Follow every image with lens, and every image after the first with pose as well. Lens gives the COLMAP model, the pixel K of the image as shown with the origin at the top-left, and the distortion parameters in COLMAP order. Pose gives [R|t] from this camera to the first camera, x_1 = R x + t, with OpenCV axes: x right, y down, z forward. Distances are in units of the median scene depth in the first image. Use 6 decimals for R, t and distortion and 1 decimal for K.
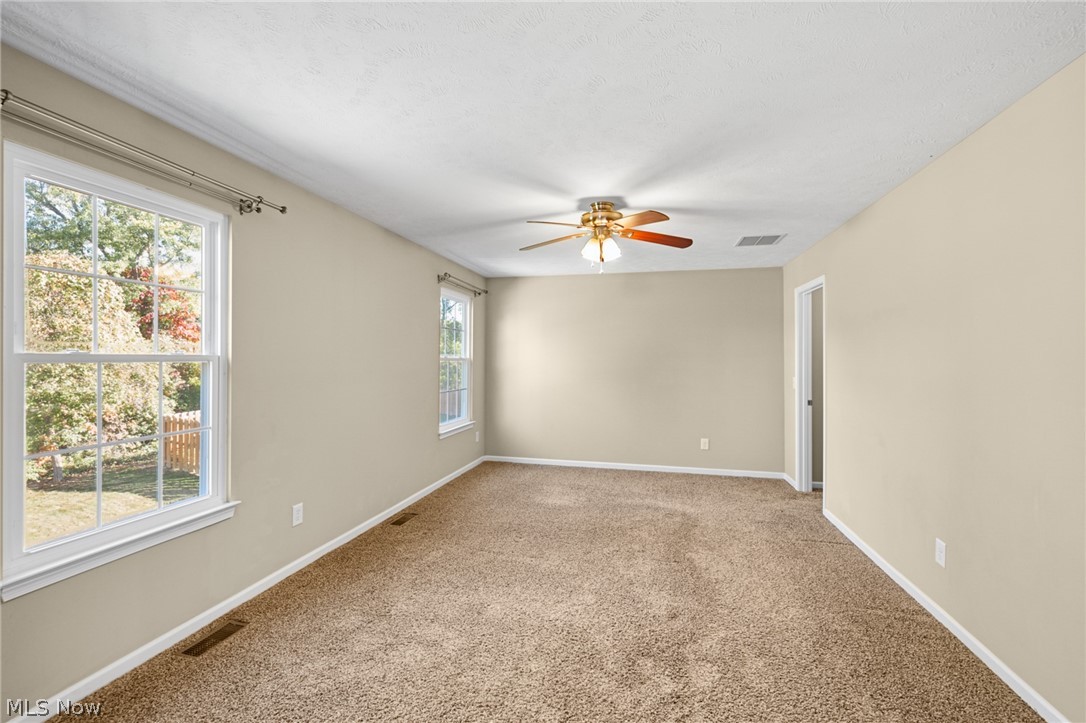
lens RADIAL K [[461.0, 0, 543.7], [0, 461.0, 359.2], [0, 0, 1]] dist [-0.000566, -0.000749]
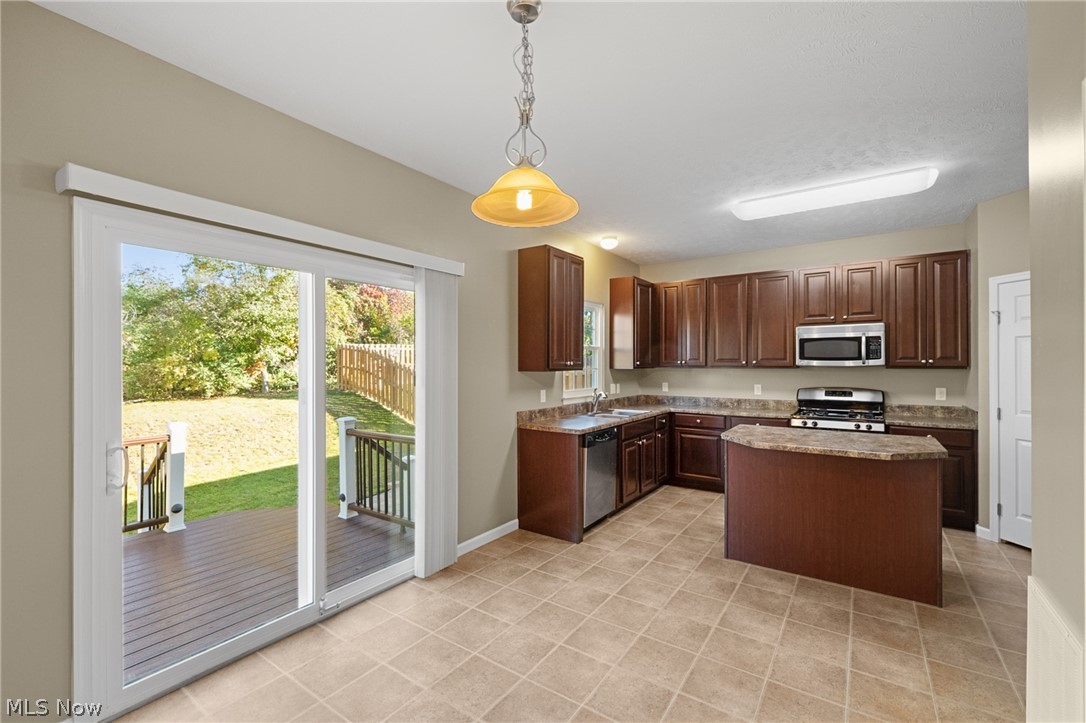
lens RADIAL K [[461.0, 0, 545.1], [0, 461.0, 363.8], [0, 0, 1]] dist [-0.000566, -0.000749]
pose [[0.933199, -0.004398, -0.359332, 0.050480], [0.004606, 0.999989, -0.000277, 0.176038], [0.359330, -0.001397, 0.933210, 0.131272]]
